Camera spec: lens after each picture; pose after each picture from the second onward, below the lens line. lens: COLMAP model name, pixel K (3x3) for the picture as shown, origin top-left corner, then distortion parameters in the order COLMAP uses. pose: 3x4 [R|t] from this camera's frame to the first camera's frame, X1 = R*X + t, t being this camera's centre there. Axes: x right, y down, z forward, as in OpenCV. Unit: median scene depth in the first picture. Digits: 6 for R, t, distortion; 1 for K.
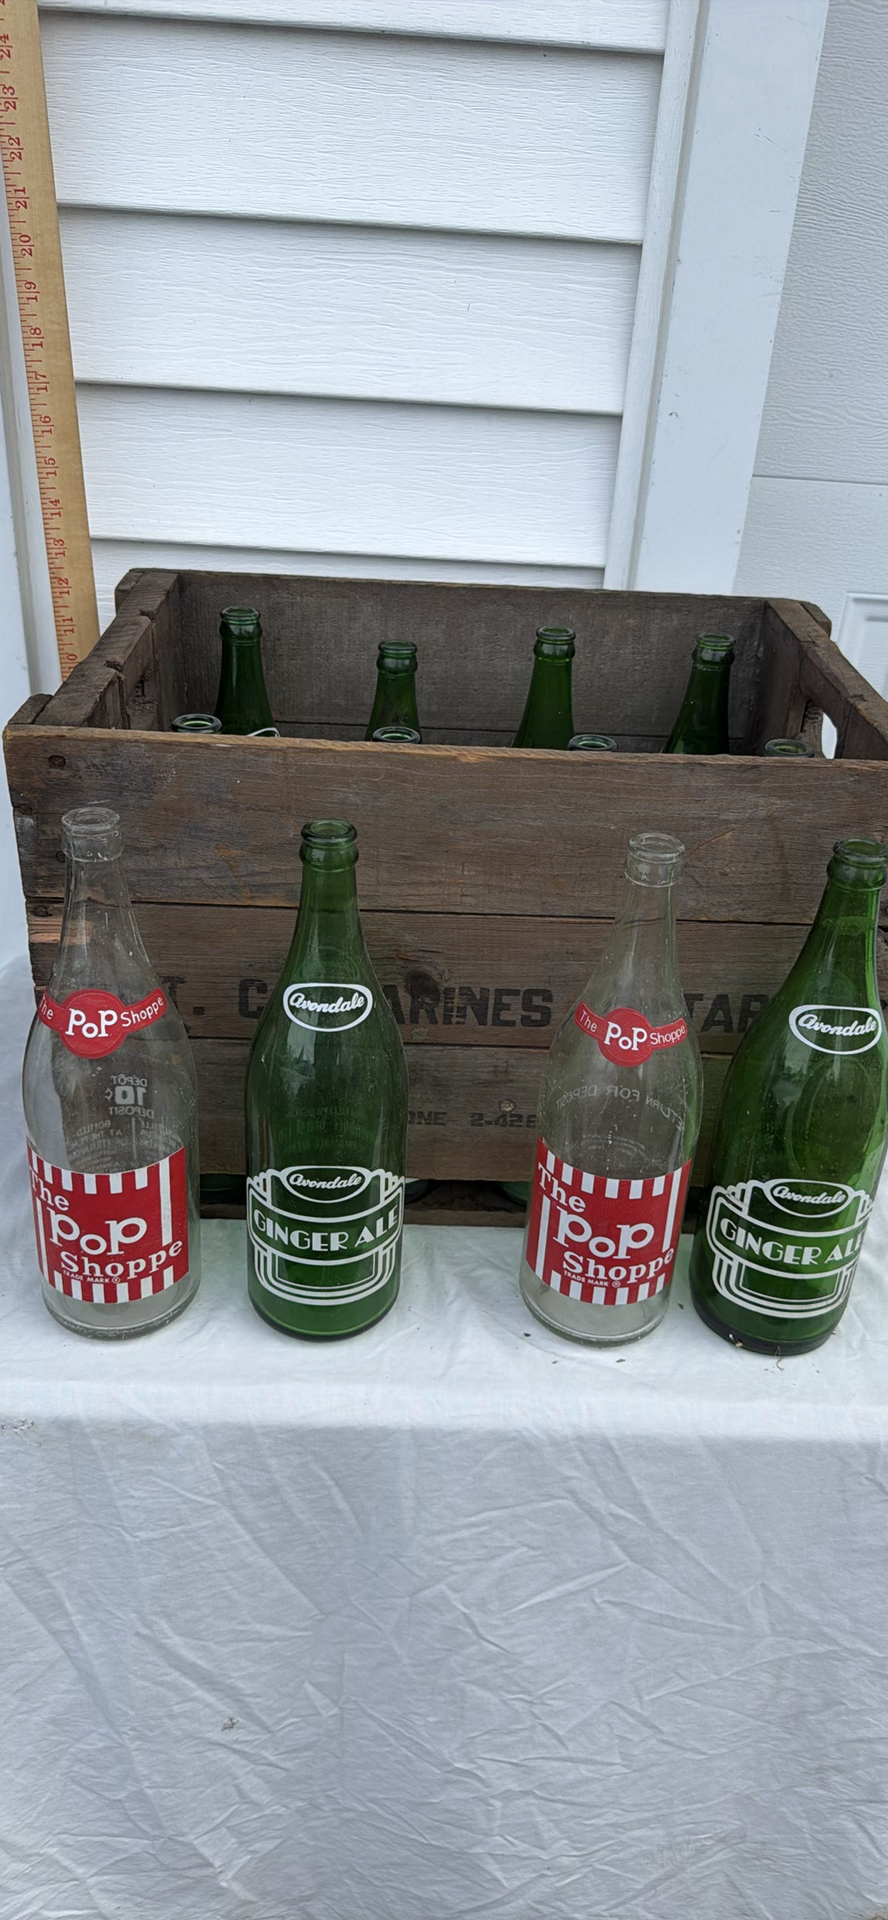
lens RADIAL K [[1399.0, 0, 449.3], [0, 1399.0, 957.8], [0, 0, 1]] dist [0.031772, -0.038060]
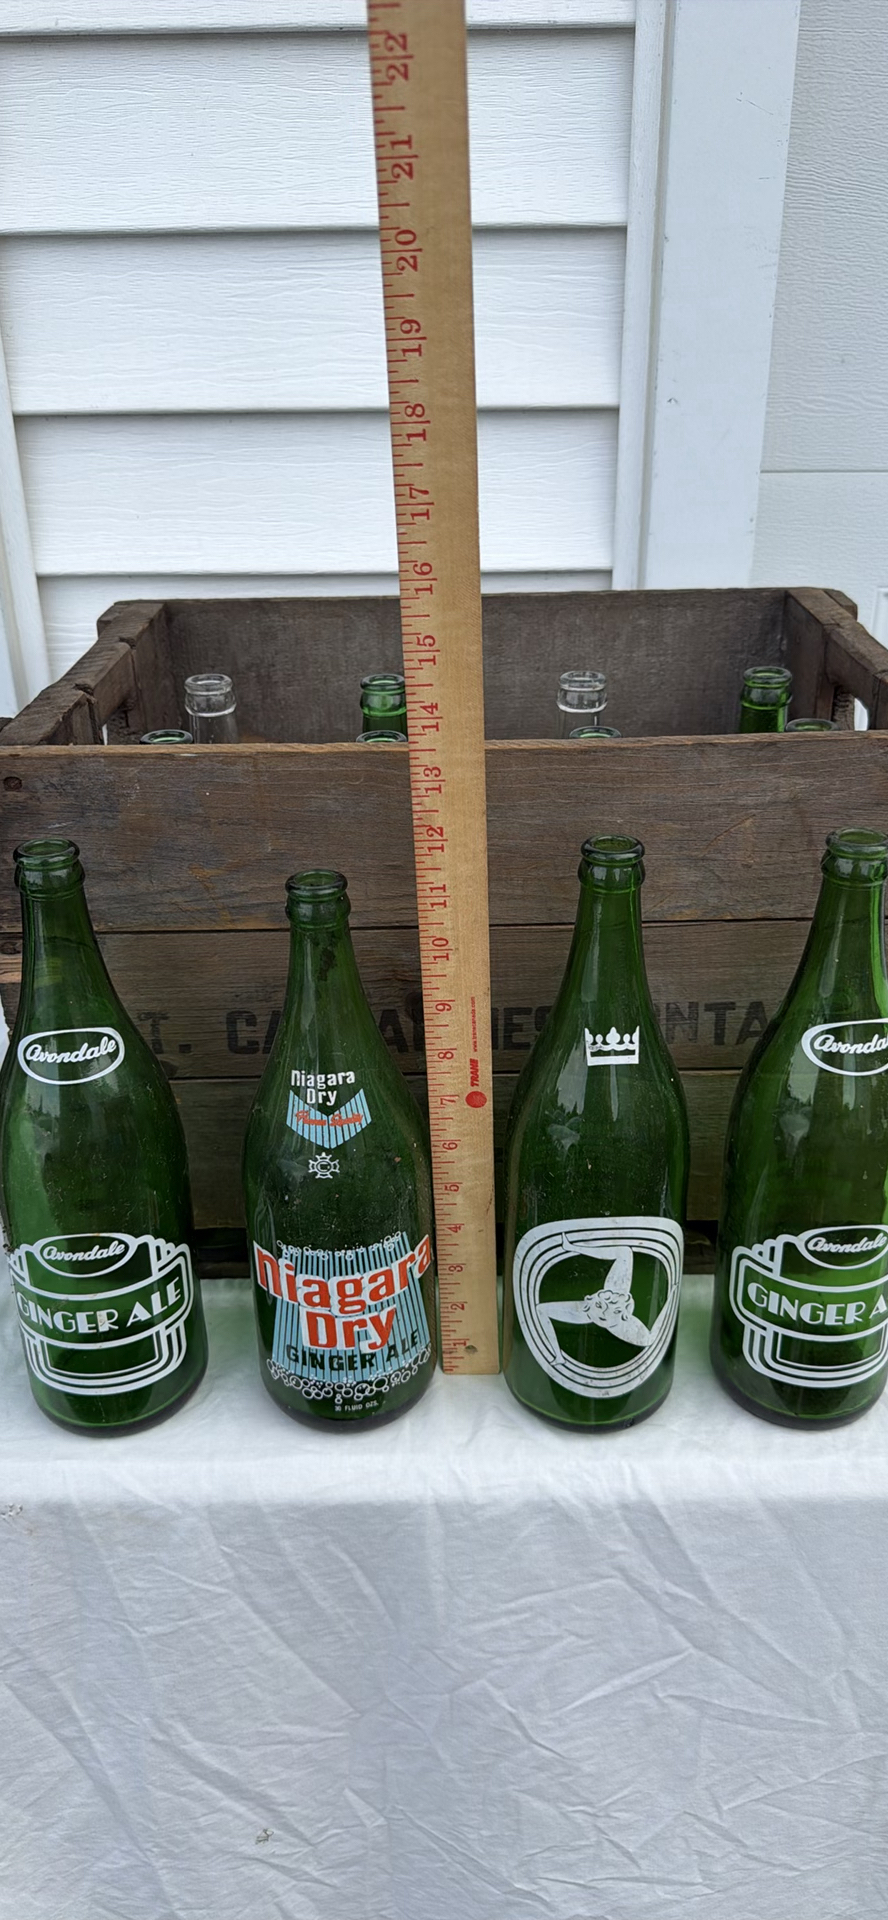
lens RADIAL K [[1399.0, 0, 430.5], [0, 1399.0, 958.1], [0, 0, 1]] dist [0.031772, -0.038060]
pose [[0.996685, -0.053735, -0.061080, 0.041247], [0.050415, 0.997231, -0.054662, 0.035728], [0.063848, 0.051401, 0.996635, 0.082866]]
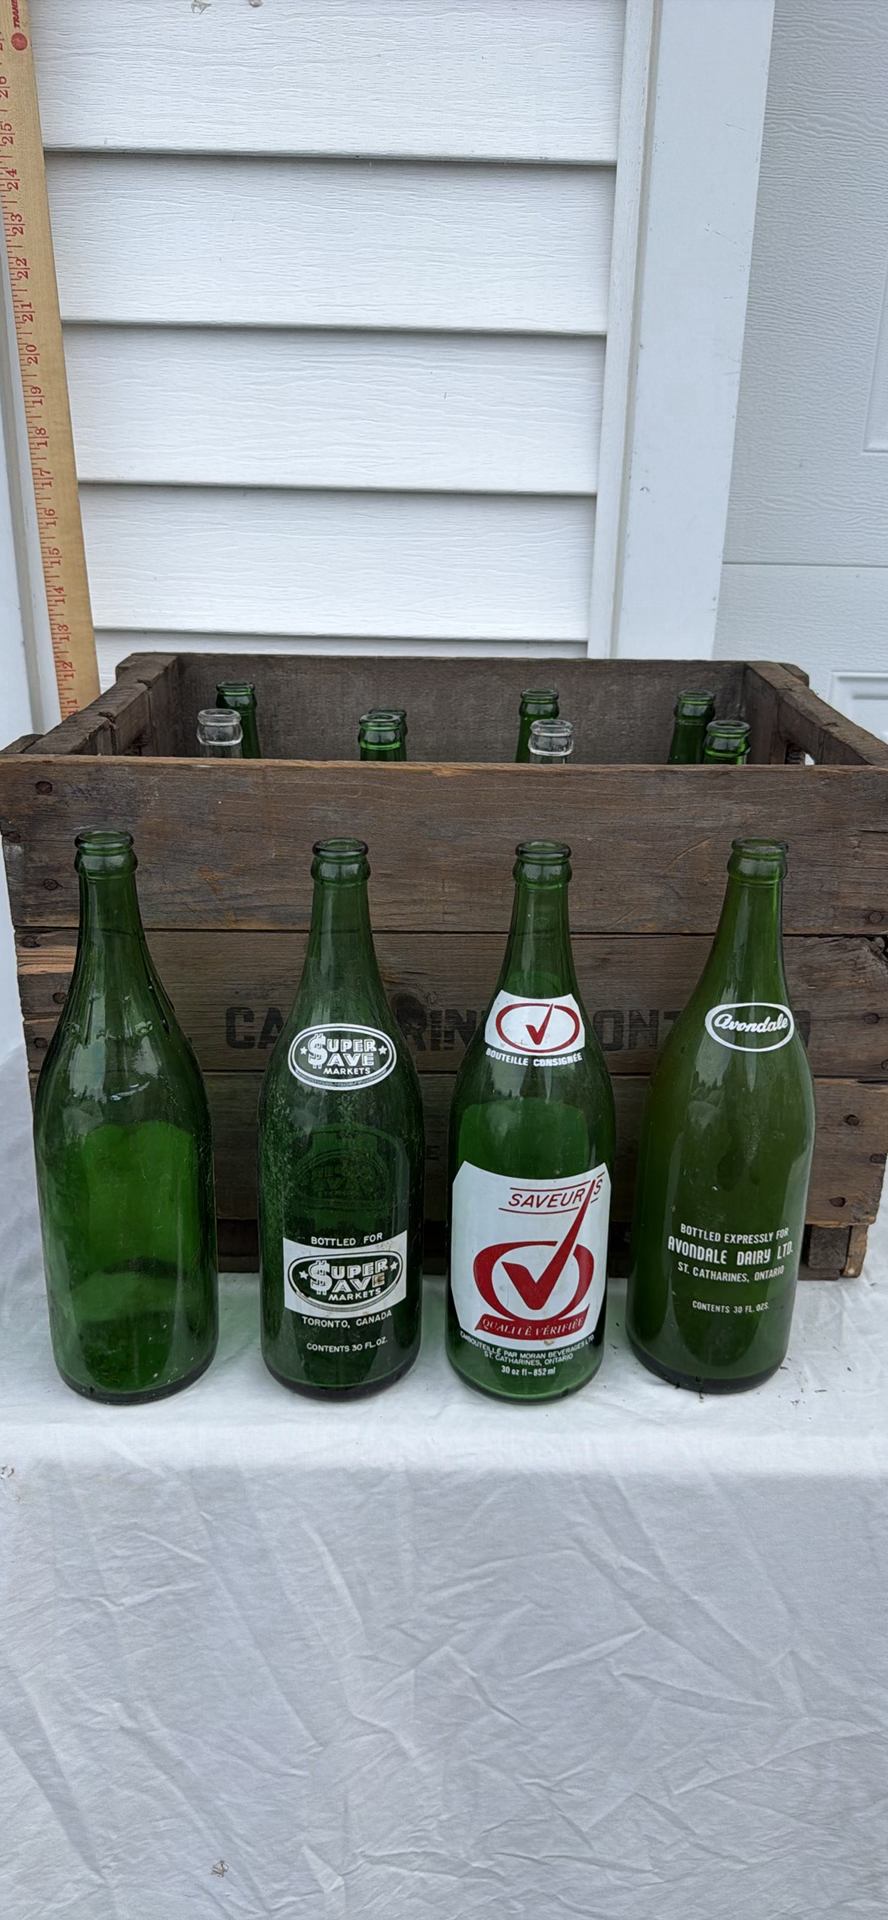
lens RADIAL K [[1399.0, 0, 443.3], [0, 1399.0, 942.7], [0, 0, 1]] dist [0.031772, -0.038060]
pose [[0.999130, -0.030252, -0.028722, 0.034433], [0.025833, 0.989330, -0.143380, 0.112188], [0.032753, 0.142513, 0.989251, 0.006518]]
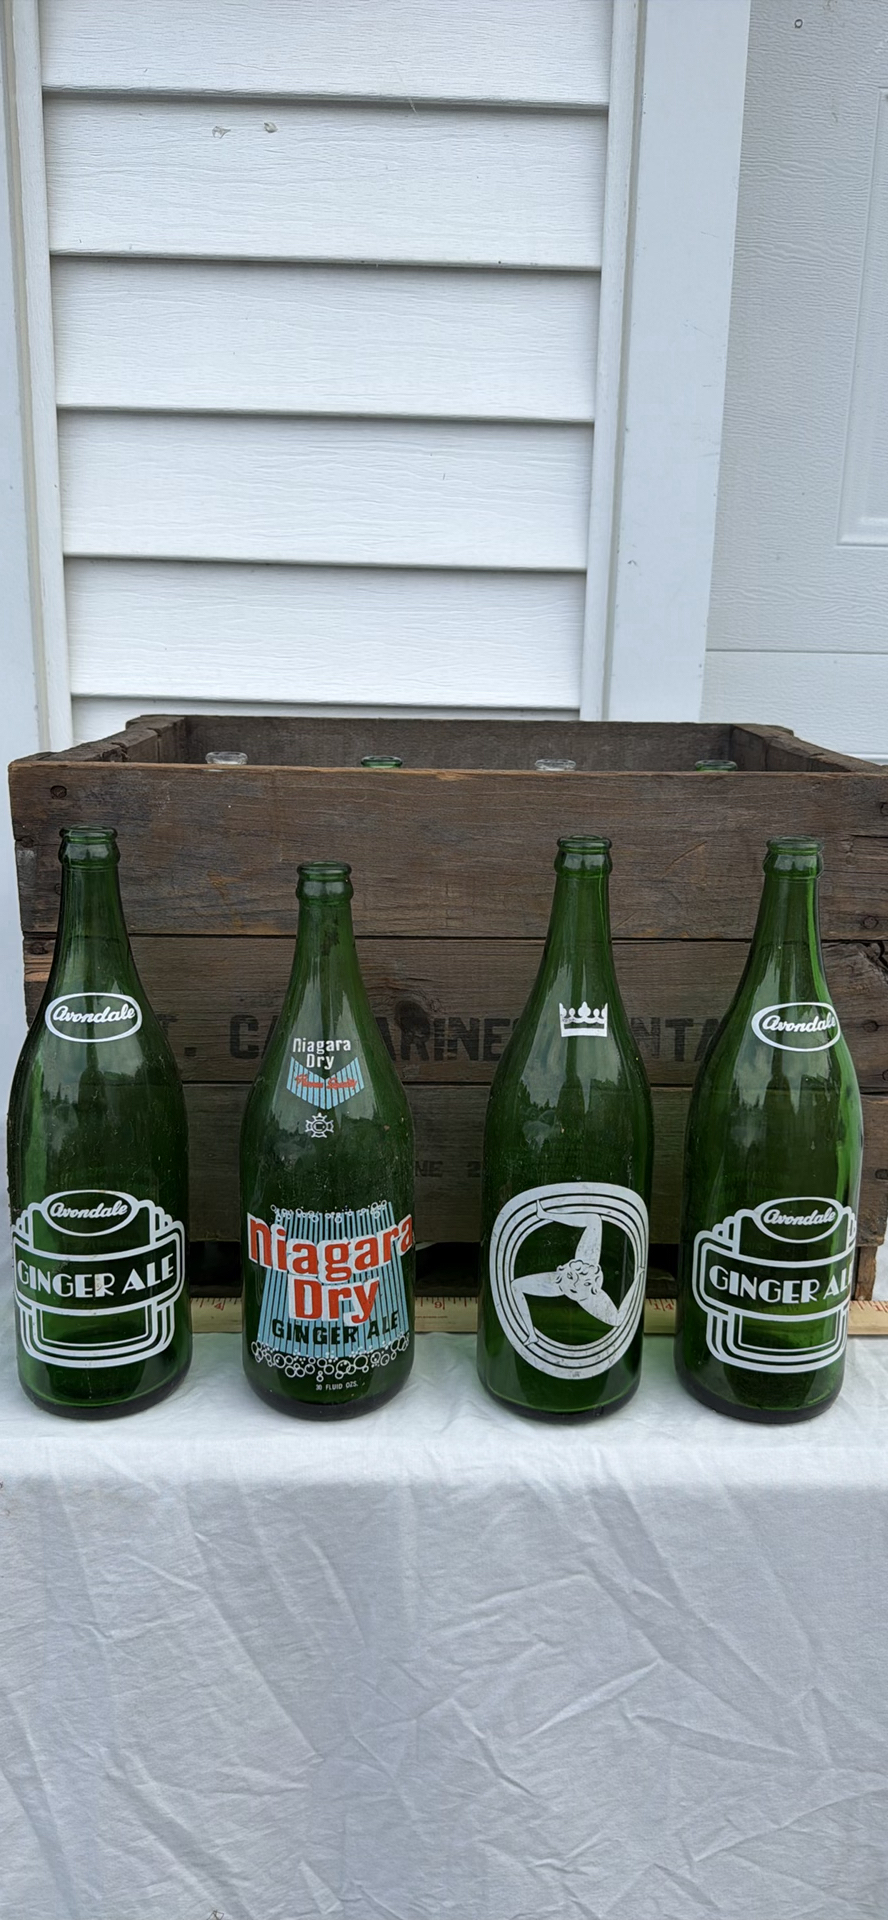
lens RADIAL K [[1399.0, 0, 440.9], [0, 1399.0, 935.7], [0, 0, 1]] dist [0.031772, -0.038060]
pose [[0.999280, -0.034528, -0.015701, 0.018773], [0.028889, 0.961058, -0.274834, 0.232013], [0.024580, 0.274183, 0.961363, 0.016188]]
